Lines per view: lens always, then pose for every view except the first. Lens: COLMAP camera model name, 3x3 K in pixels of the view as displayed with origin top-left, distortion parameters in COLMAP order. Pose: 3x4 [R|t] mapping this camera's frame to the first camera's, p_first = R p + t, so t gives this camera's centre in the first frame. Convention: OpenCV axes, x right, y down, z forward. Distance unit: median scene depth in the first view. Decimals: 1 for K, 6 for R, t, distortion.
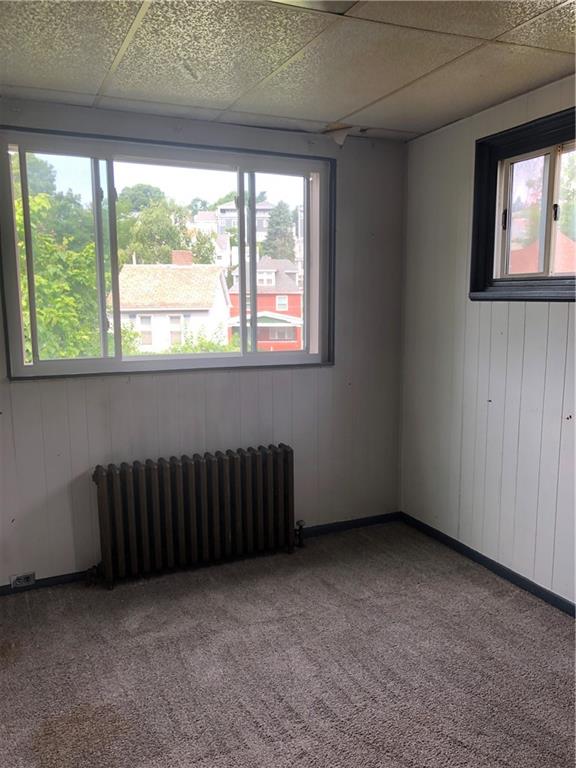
lens RADIAL K [[625.1, 0, 288.2], [0, 625.1, 385.7], [0, 0, 1]] dist [0.010043, 0.002739]
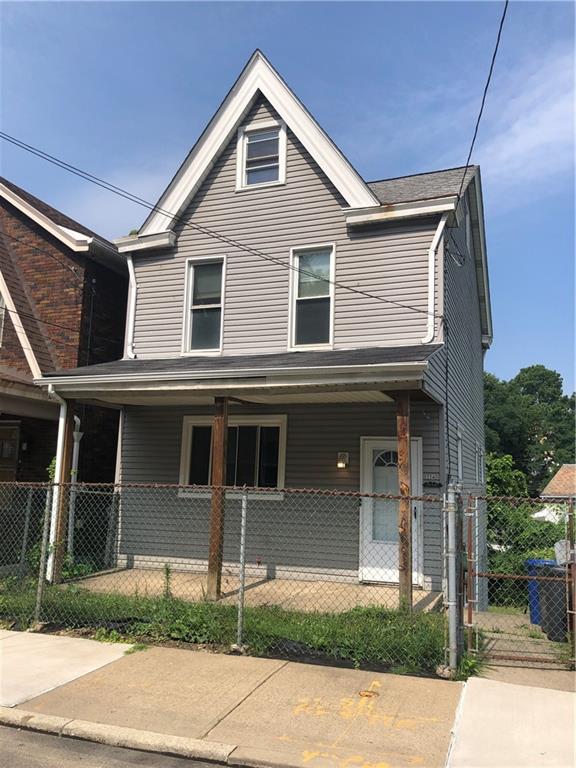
lens RADIAL K [[625.1, 0, 289.3], [0, 625.1, 384.1], [0, 0, 1]] dist [0.010043, 0.002739]
pose [[0.701306, -0.084259, -0.707863, 0.093317], [-0.131578, 0.960628, -0.244705, 0.016180], [0.700612, 0.264752, 0.662608, -0.115201]]
